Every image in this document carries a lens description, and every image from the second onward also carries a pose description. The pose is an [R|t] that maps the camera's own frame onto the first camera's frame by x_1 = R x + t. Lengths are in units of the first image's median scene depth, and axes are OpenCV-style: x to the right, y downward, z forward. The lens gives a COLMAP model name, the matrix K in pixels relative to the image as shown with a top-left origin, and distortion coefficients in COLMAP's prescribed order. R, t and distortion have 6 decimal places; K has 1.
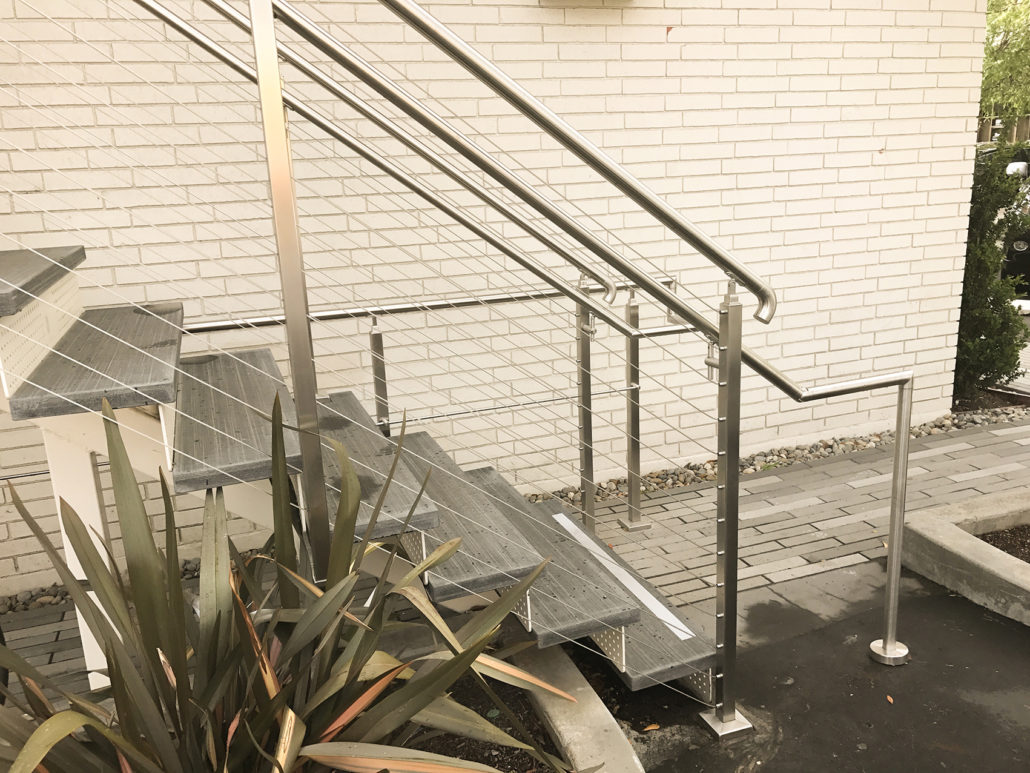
lens RADIAL K [[881.2, 0, 514.4], [0, 881.2, 387.7], [0, 0, 1]] dist [-0.000335, -0.002256]
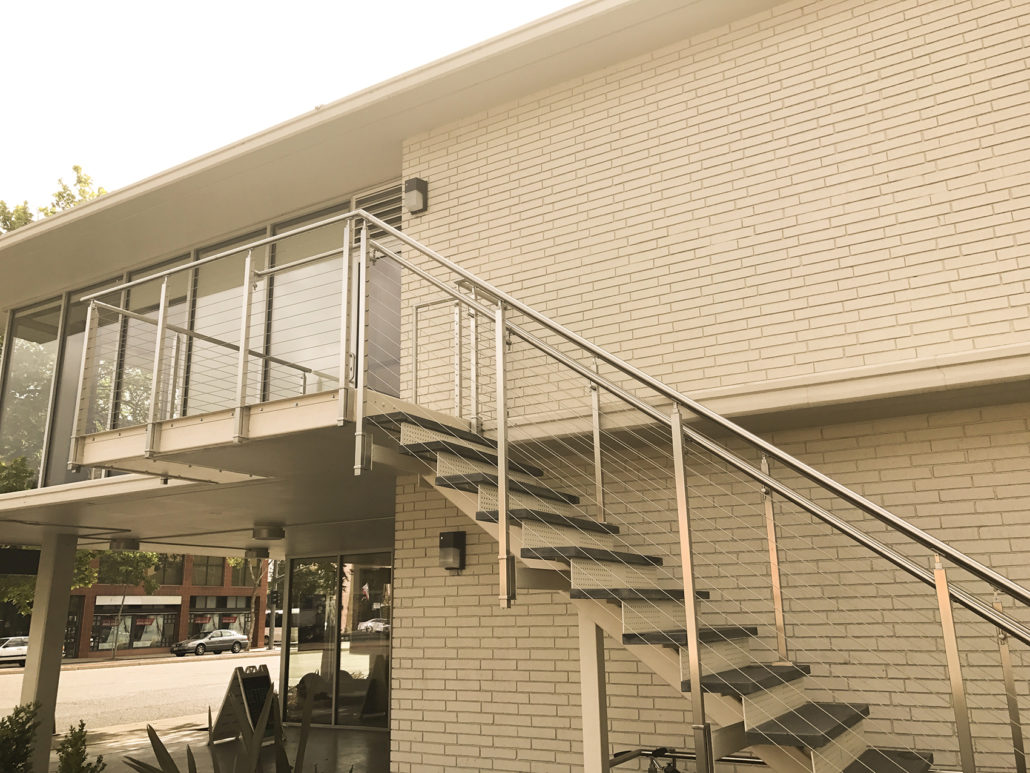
lens RADIAL K [[881.2, 0, 514.6], [0, 881.2, 386.2], [0, 0, 1]] dist [-0.000335, -0.002256]
pose [[0.613509, -0.176110, -0.769800, 0.384176], [-0.218397, 0.898955, -0.379714, 0.056645], [0.758887, 0.401080, 0.513055, -0.443443]]
